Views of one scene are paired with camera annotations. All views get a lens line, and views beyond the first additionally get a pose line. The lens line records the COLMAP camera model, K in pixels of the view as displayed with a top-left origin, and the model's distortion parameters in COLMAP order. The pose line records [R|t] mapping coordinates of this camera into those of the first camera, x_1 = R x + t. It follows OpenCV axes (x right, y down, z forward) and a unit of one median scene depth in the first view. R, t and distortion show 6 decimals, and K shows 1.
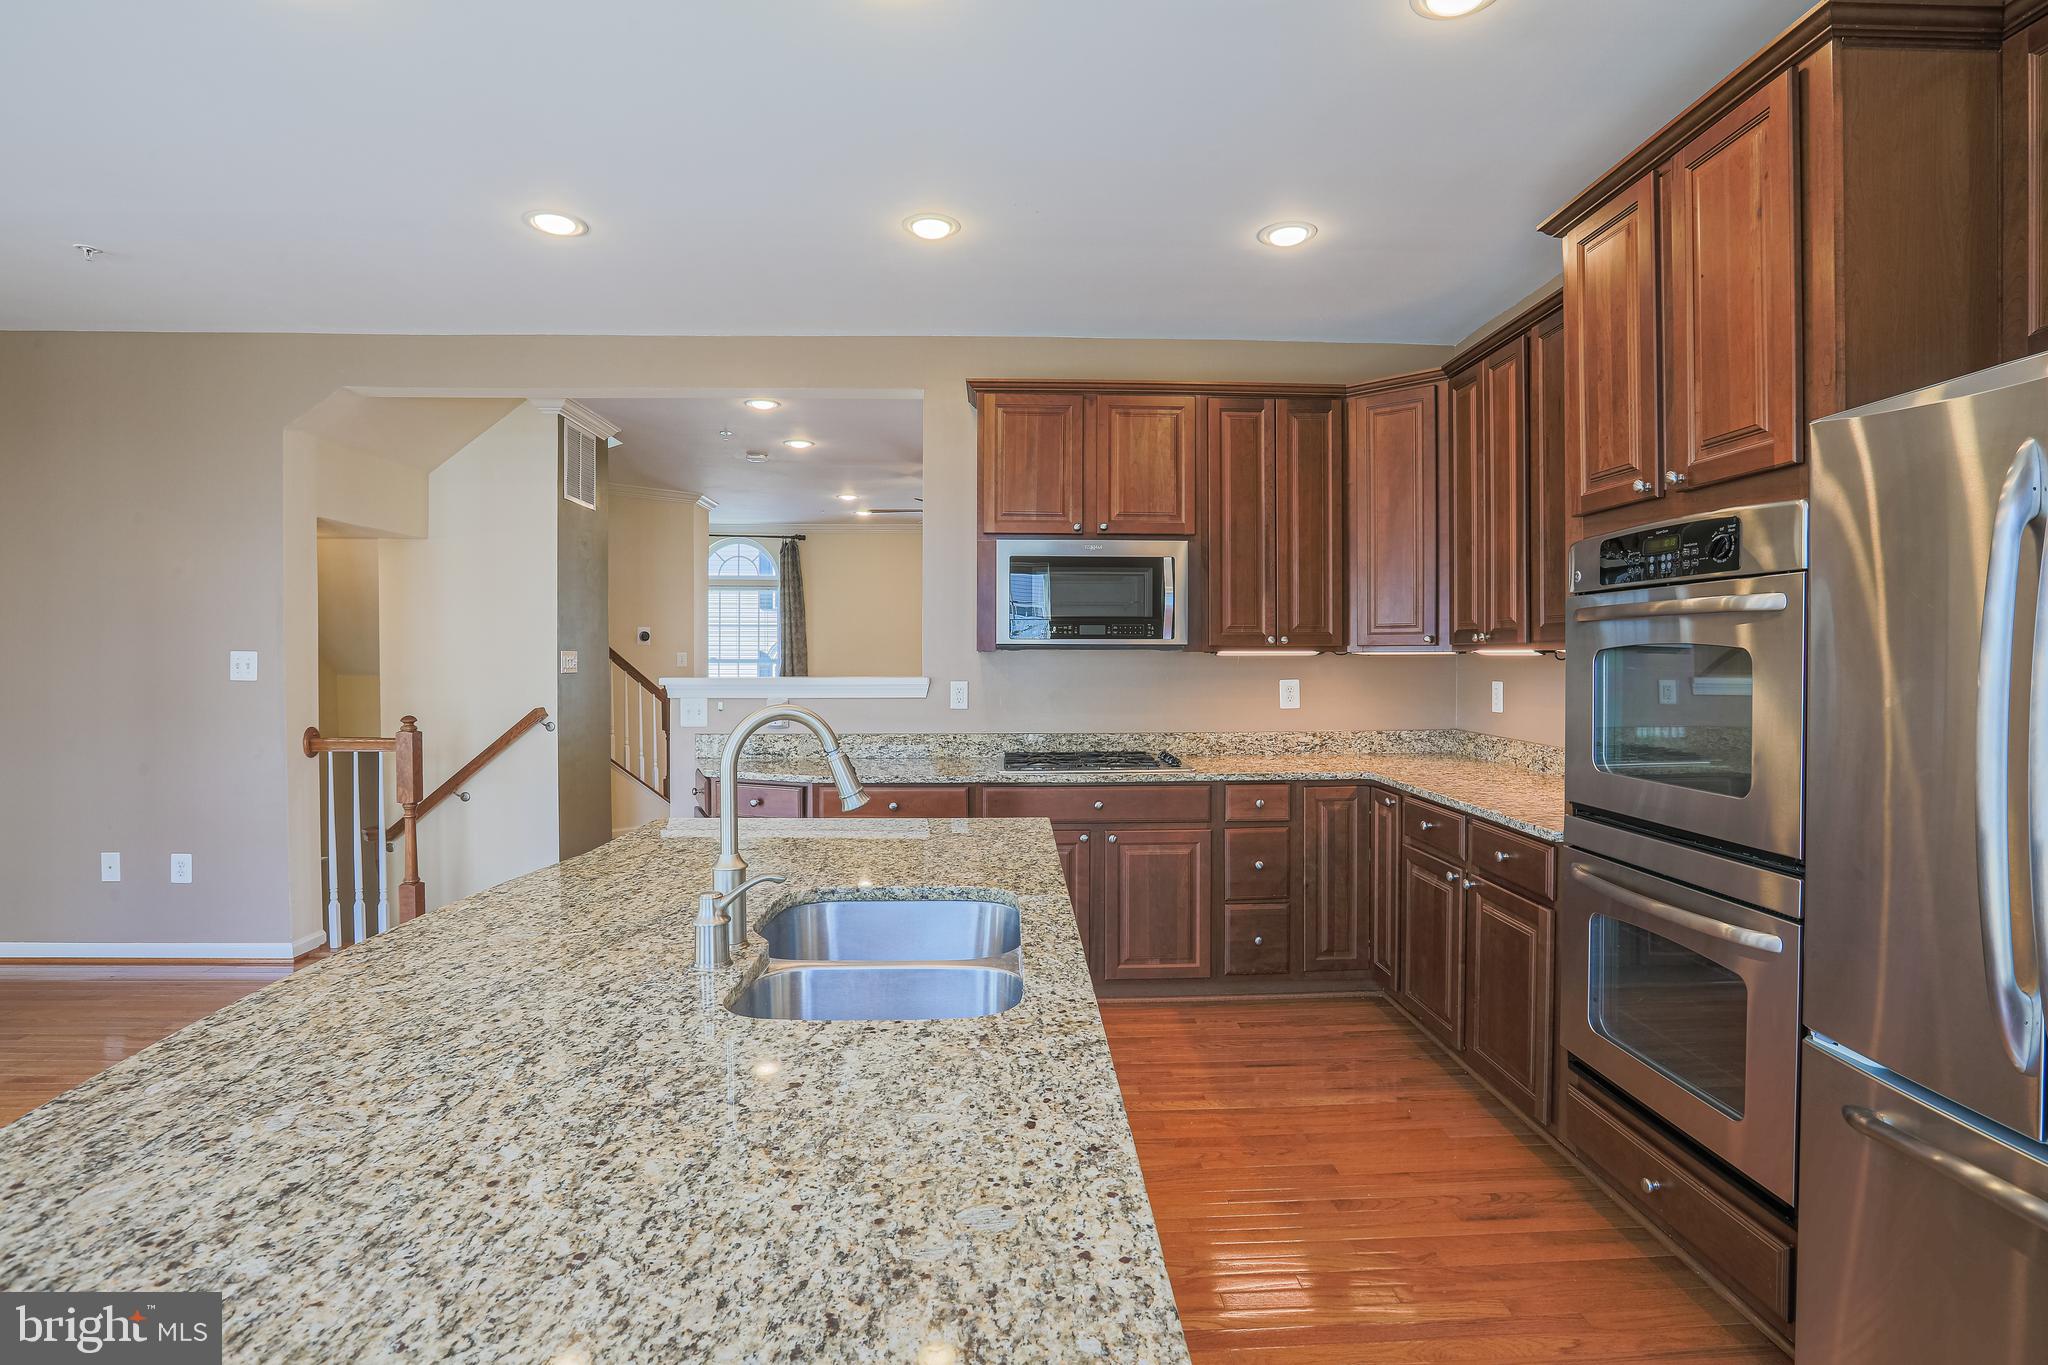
lens RADIAL K [[1003.0, 0, 1032.5], [0, 1003.0, 670.6], [0, 0, 1]] dist [-0.062840, 0.024296]
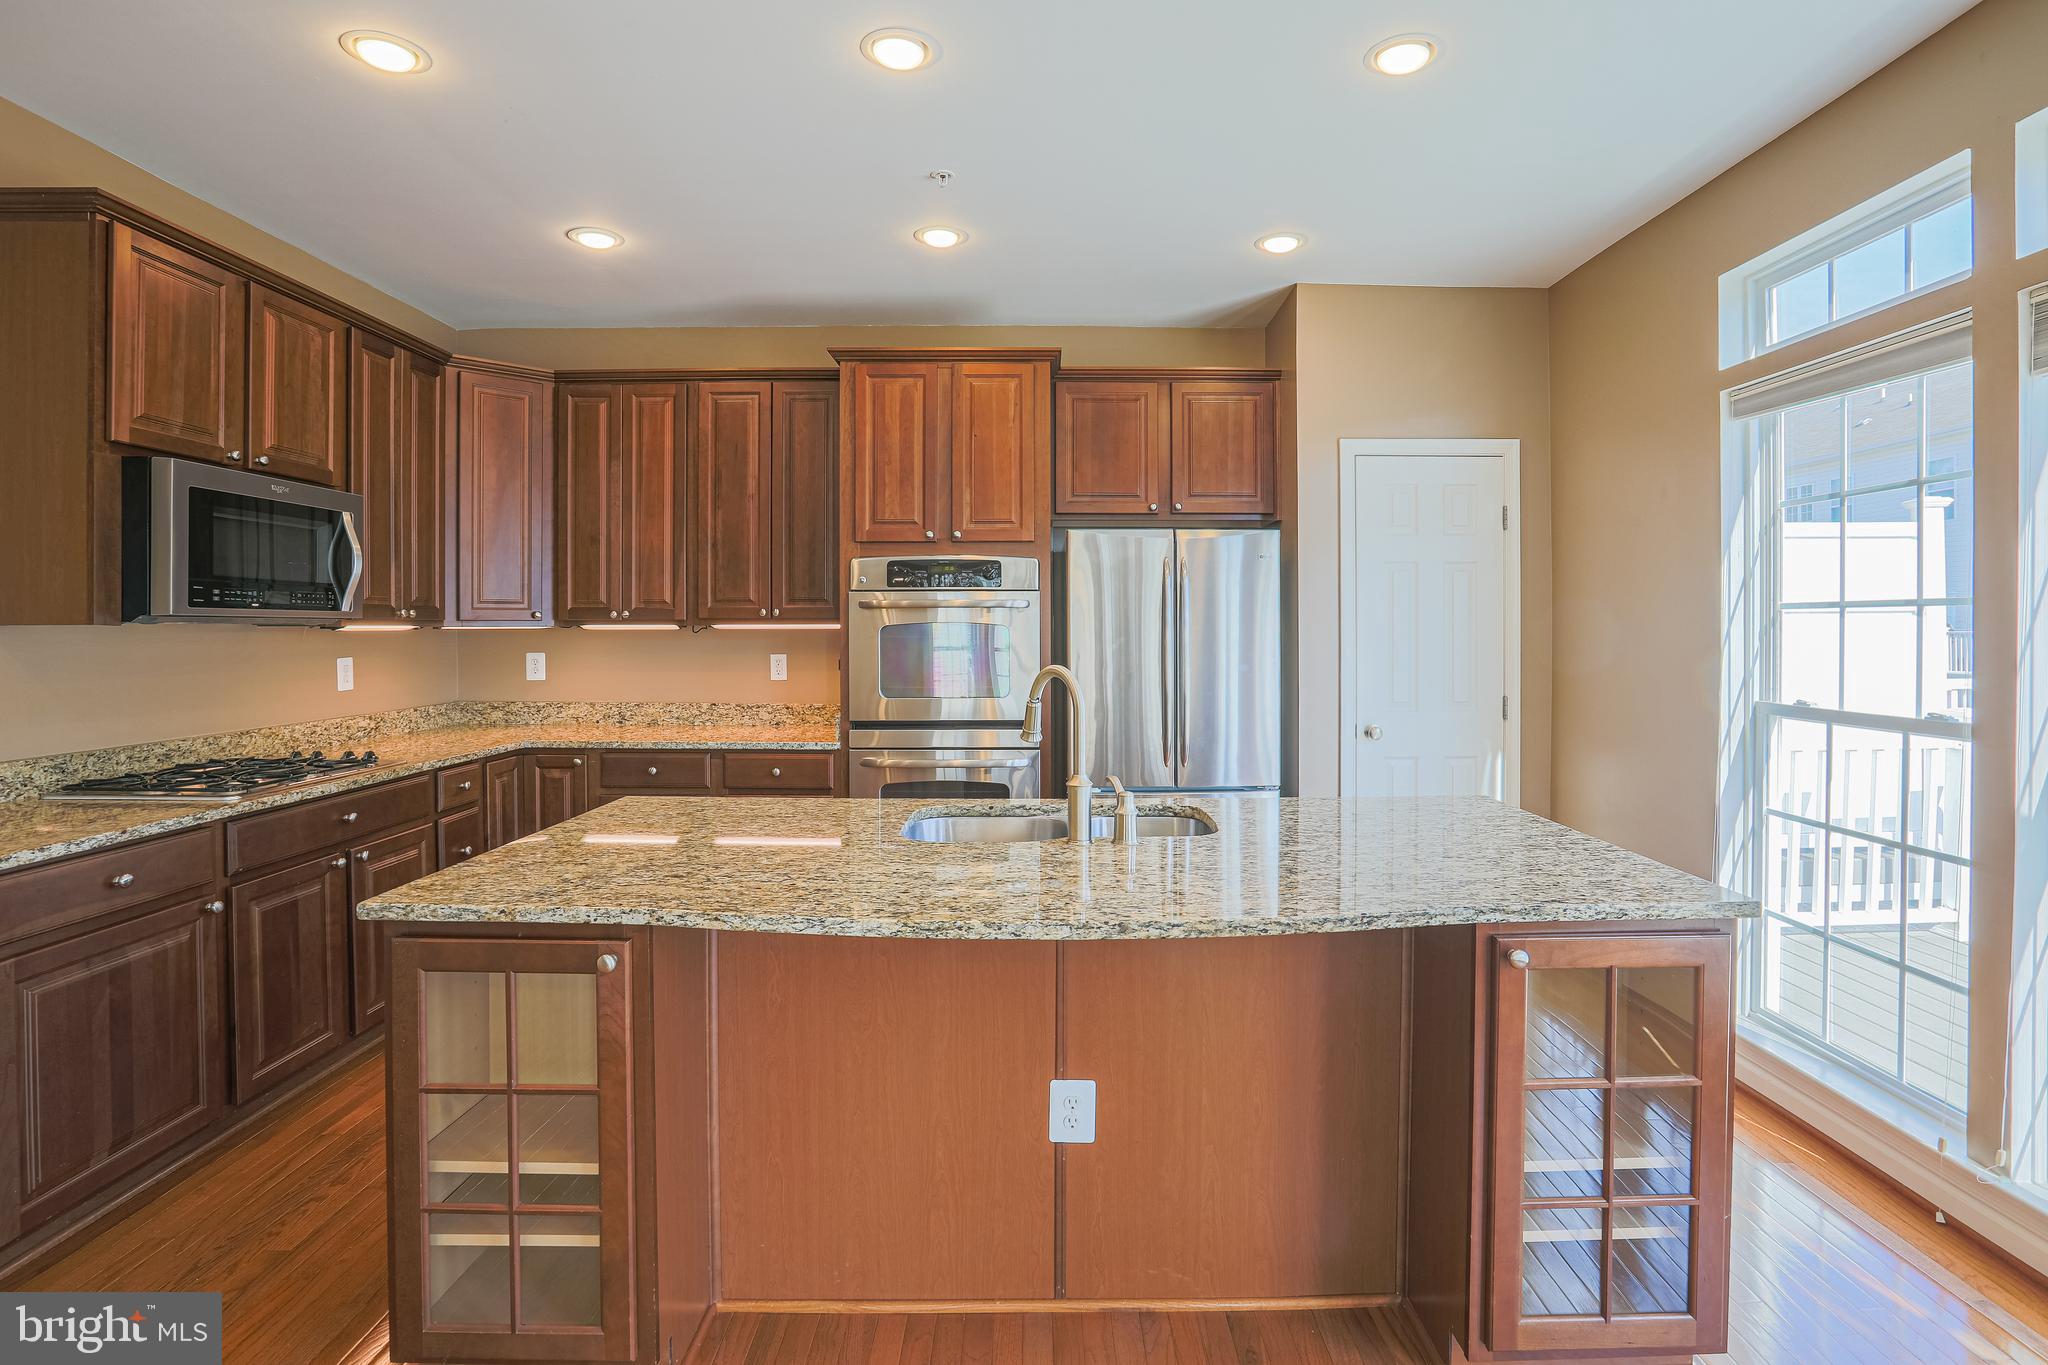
lens RADIAL K [[1019.2, 0, 1060.0], [0, 1019.2, 632.7], [0, 0, 1]] dist [-0.061884, 0.027195]
pose [[0.020348, -0.004435, 0.999783, -0.845102], [0.016994, 0.999847, 0.004090, -0.008125], [-0.999649, 0.016907, 0.020421, 0.492675]]
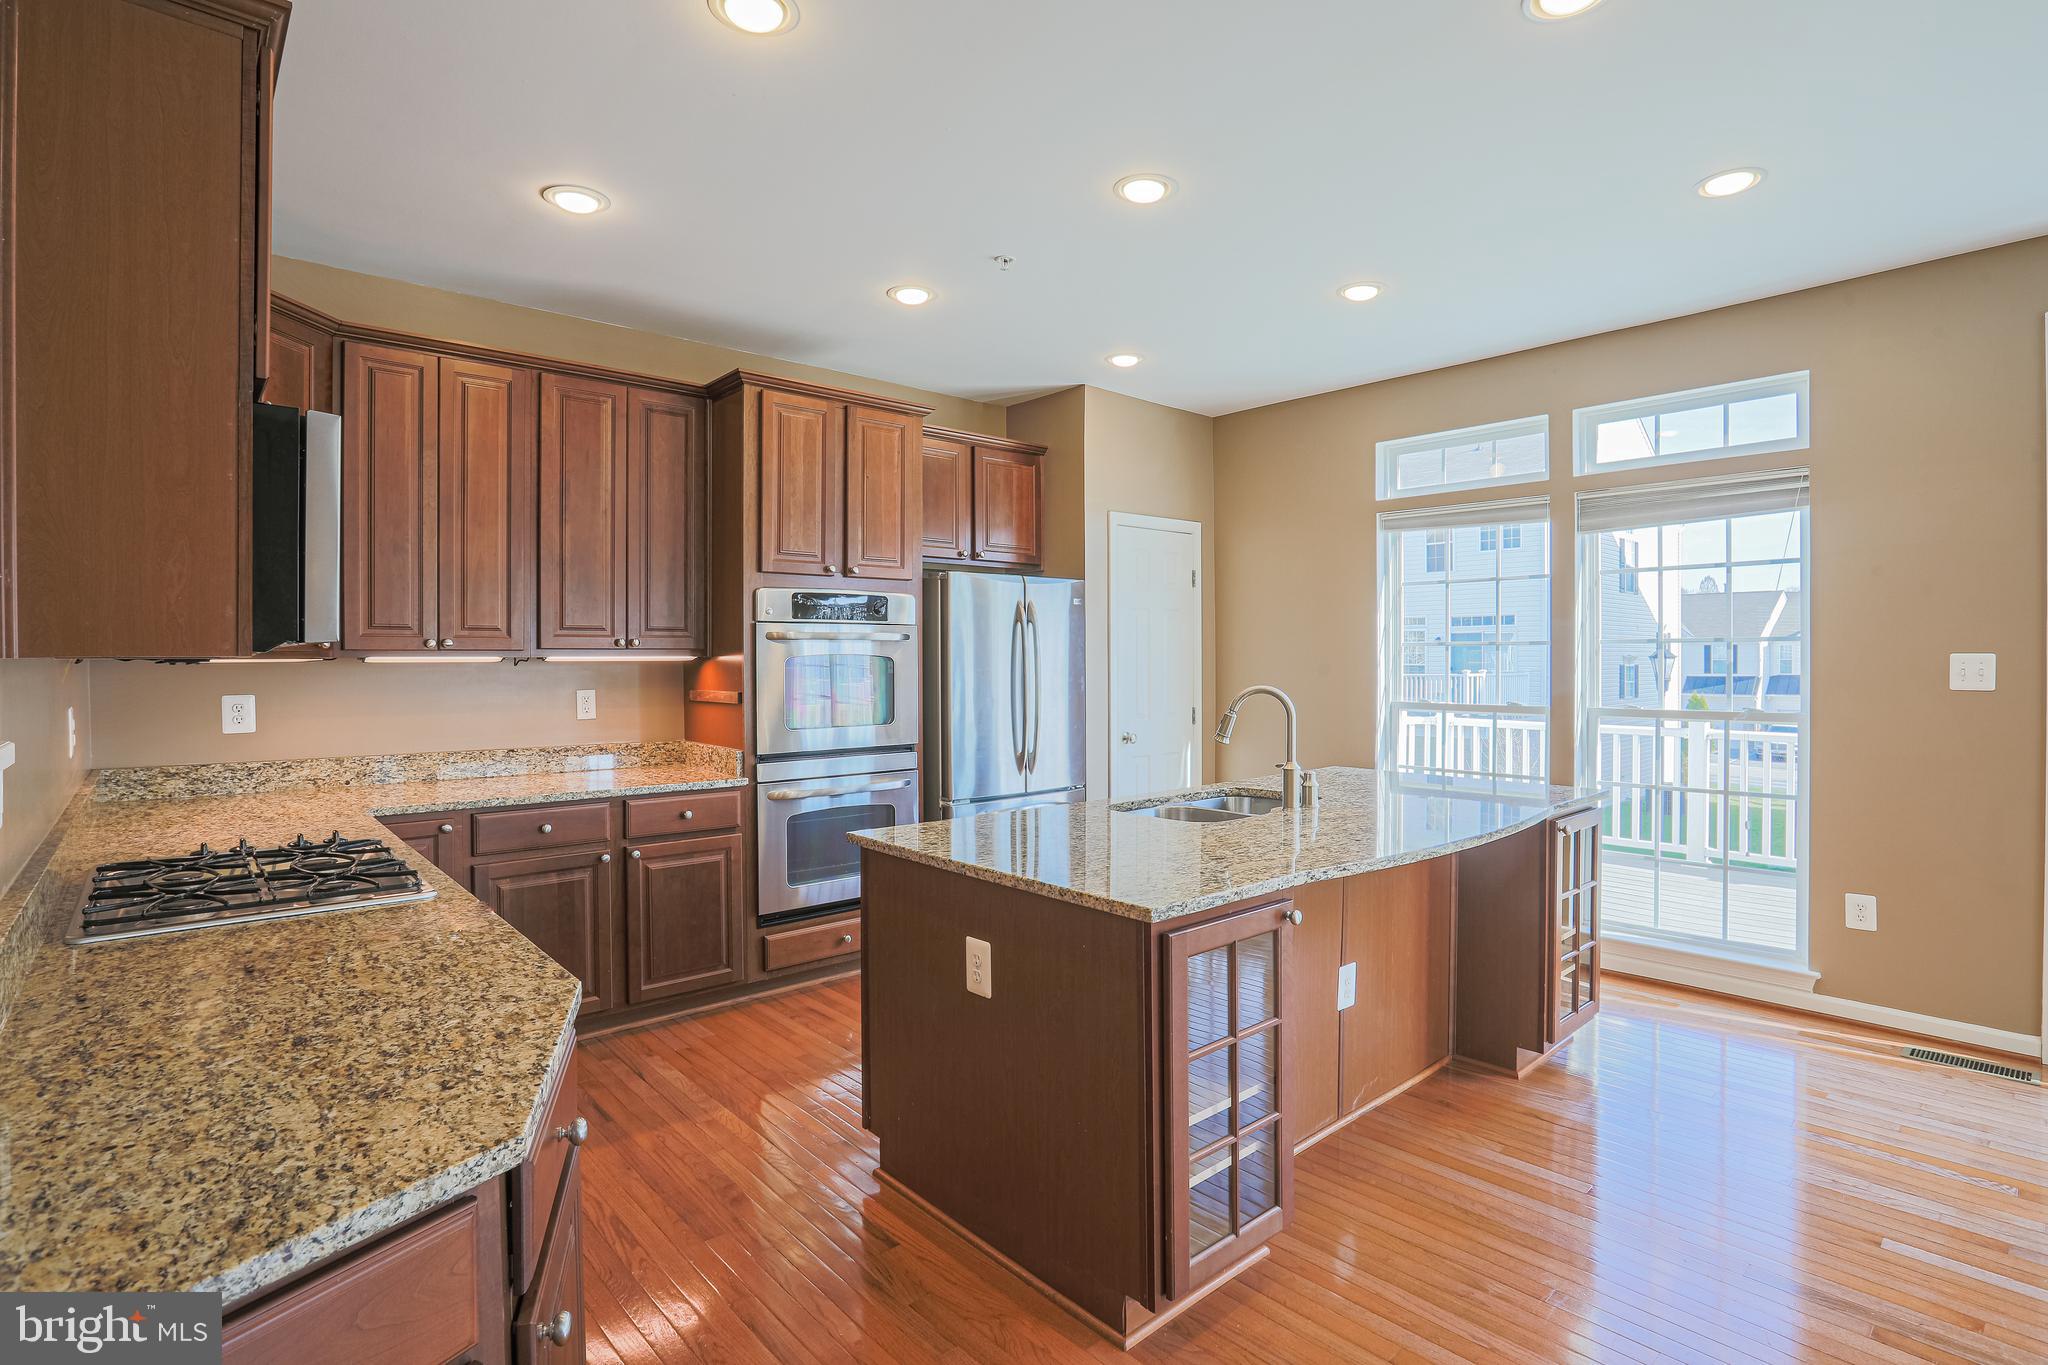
lens RADIAL K [[997.9, 0, 1046.2], [0, 997.9, 663.7], [0, 0, 1]] dist [-0.060090, 0.022991]
pose [[-0.643636, -0.002164, 0.765329, -0.732671], [0.016028, 0.999739, 0.016306, -0.022419], [-0.765164, 0.022762, -0.643433, 1.292419]]
